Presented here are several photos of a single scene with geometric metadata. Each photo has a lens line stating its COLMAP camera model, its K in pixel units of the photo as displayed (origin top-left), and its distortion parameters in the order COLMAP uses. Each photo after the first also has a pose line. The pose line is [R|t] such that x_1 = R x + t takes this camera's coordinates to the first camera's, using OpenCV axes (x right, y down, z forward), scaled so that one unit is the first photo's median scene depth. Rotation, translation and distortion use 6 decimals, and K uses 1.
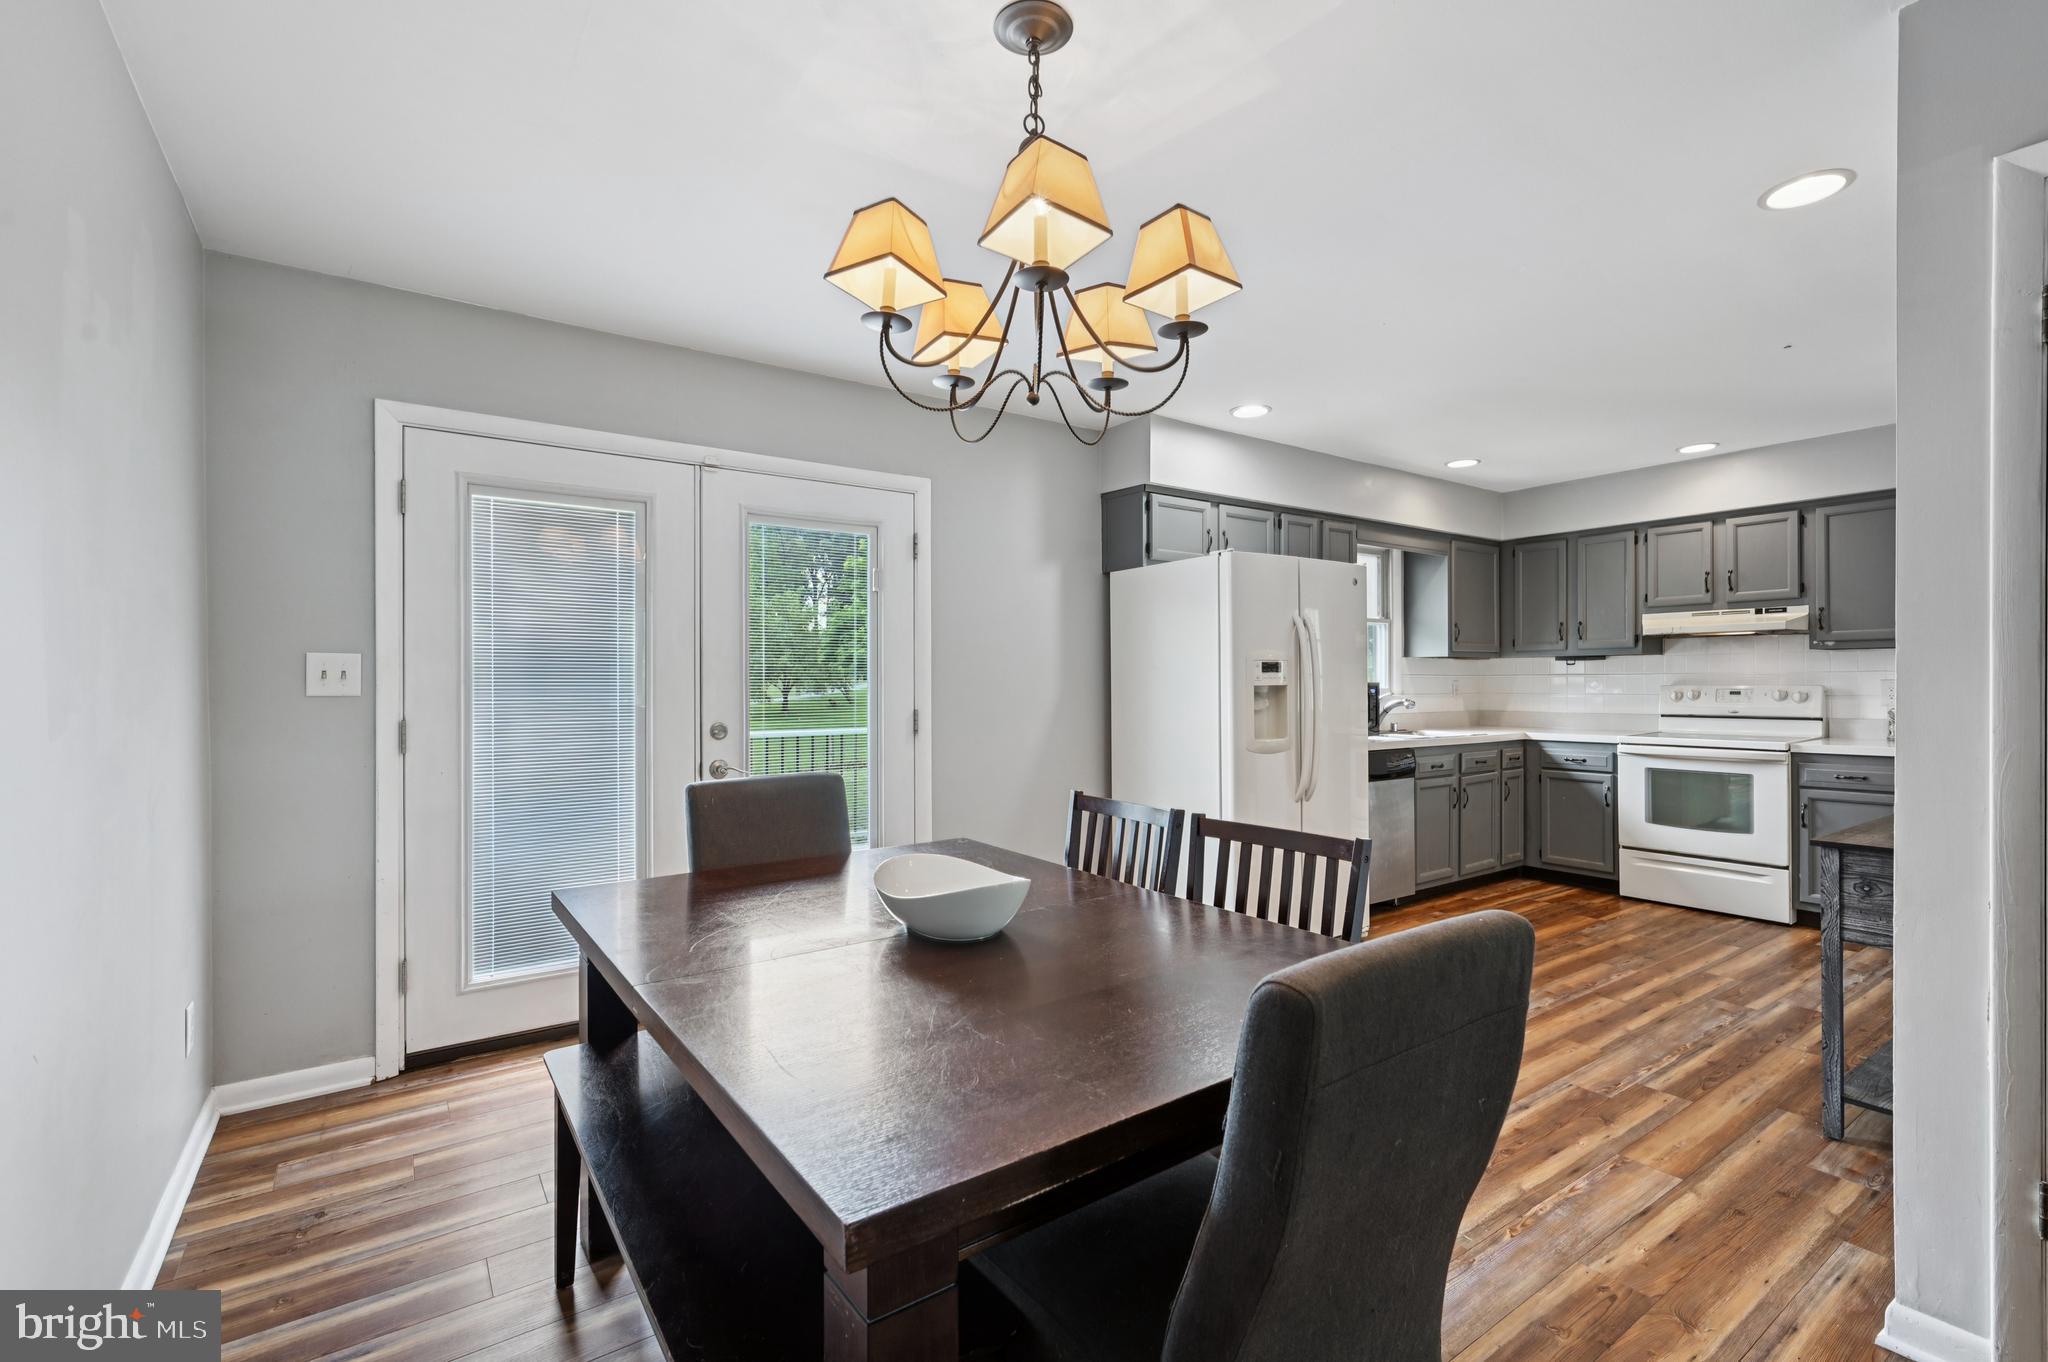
lens RADIAL K [[911.1, 0, 1035.1], [0, 911.1, 684.6], [0, 0, 1]] dist [0.002978, 0.000268]
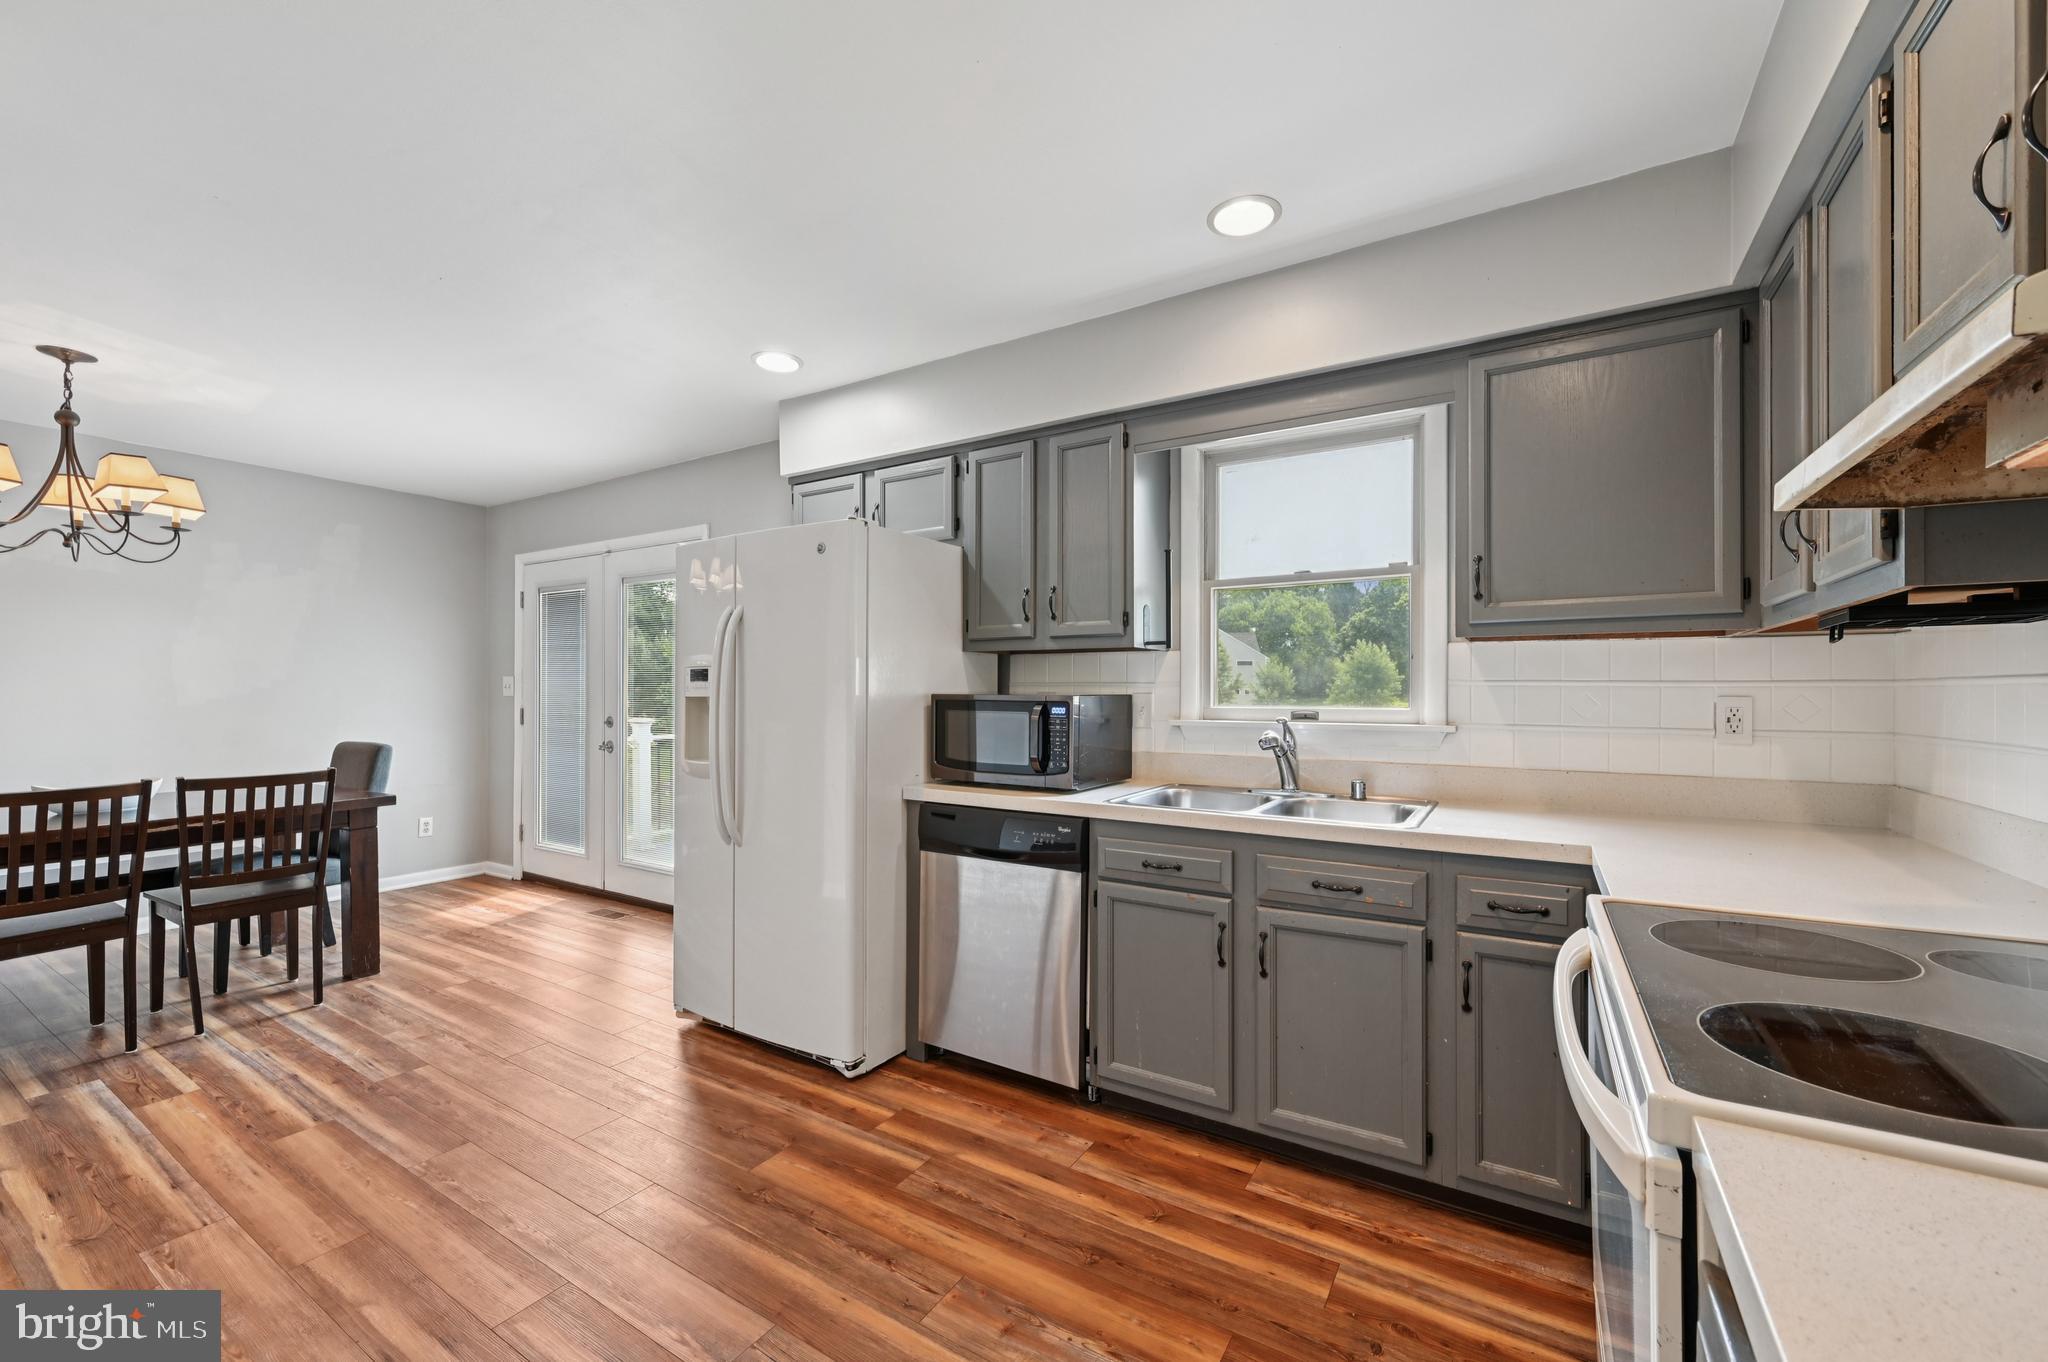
lens RADIAL K [[816.3, 0, 1030.6], [0, 816.3, 689.7], [0, 0, 1]] dist [-0.000828, -0.000419]
pose [[0.389805, 0.002433, -0.920894, 0.882680], [-0.006821, 0.999977, -0.000246, -0.006021], [0.920872, 0.006377, 0.389812, 0.816487]]
